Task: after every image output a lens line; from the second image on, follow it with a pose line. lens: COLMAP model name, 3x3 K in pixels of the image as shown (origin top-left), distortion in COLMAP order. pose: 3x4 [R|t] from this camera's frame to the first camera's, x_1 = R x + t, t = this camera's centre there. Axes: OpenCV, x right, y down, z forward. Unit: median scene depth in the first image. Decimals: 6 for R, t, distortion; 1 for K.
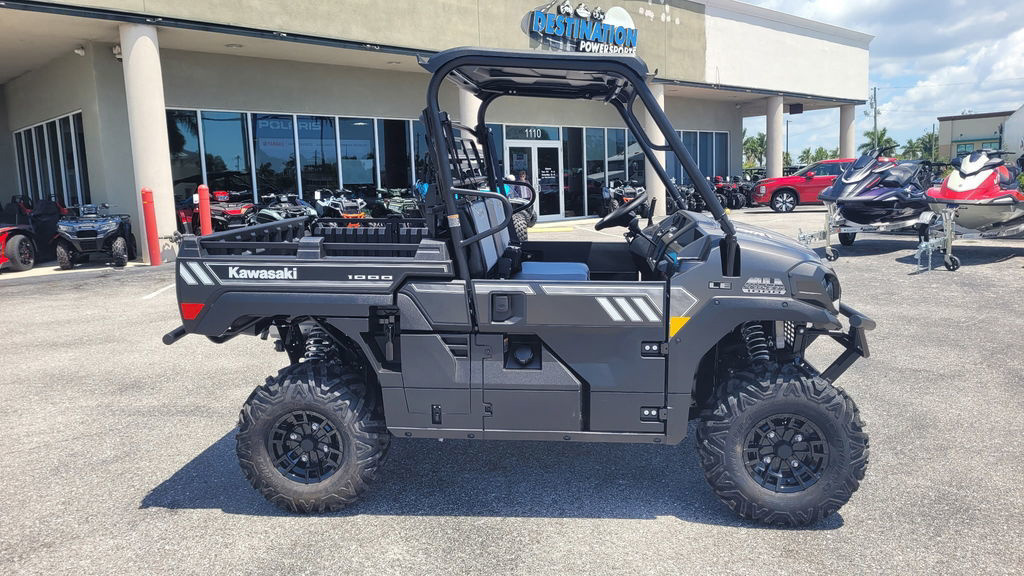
lens RADIAL K [[770.0, 0, 519.9], [0, 770.0, 285.3], [0, 0, 1]] dist [0.060972, -0.063118]
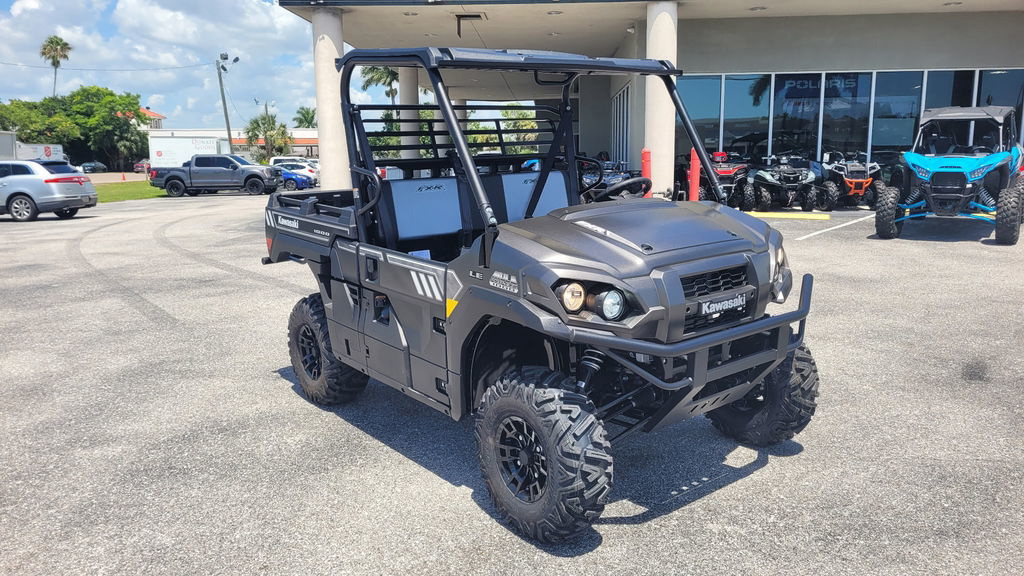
lens RADIAL K [[770.0, 0, 519.9], [0, 770.0, 285.3], [0, 0, 1]] dist [0.060972, -0.063118]
pose [[0.692439, 0.147641, -0.706208, 0.940009], [-0.108067, 0.989020, 0.100807, -0.087335], [0.713337, 0.006515, 0.700791, 0.315196]]
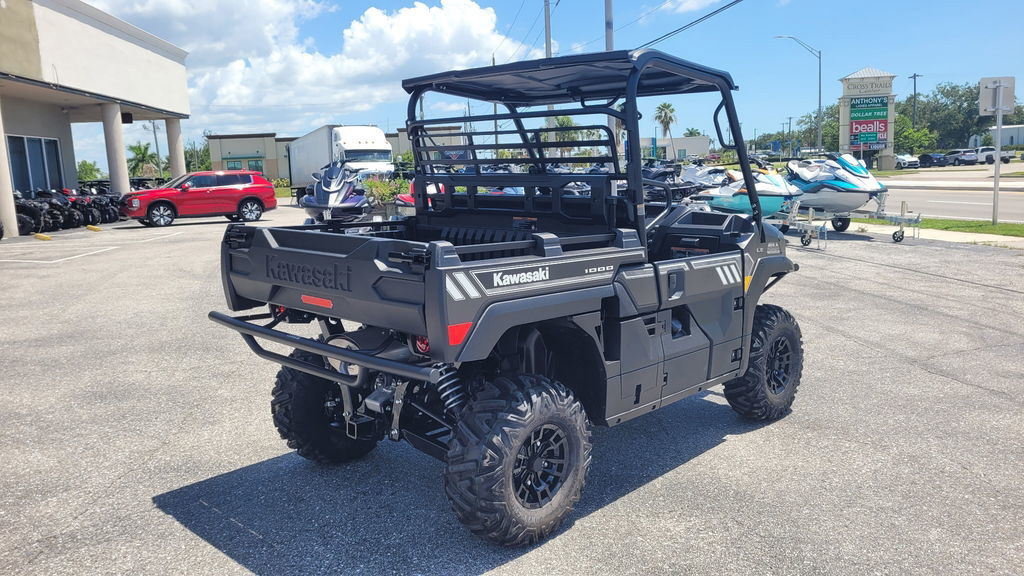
lens RADIAL K [[770.0, 0, 519.9], [0, 770.0, 285.3], [0, 0, 1]] dist [0.060972, -0.063118]
pose [[0.617719, -0.105799, 0.779250, -0.992628], [0.121225, 0.991875, 0.038571, -0.039036], [-0.776999, 0.070638, 0.625526, 0.450353]]
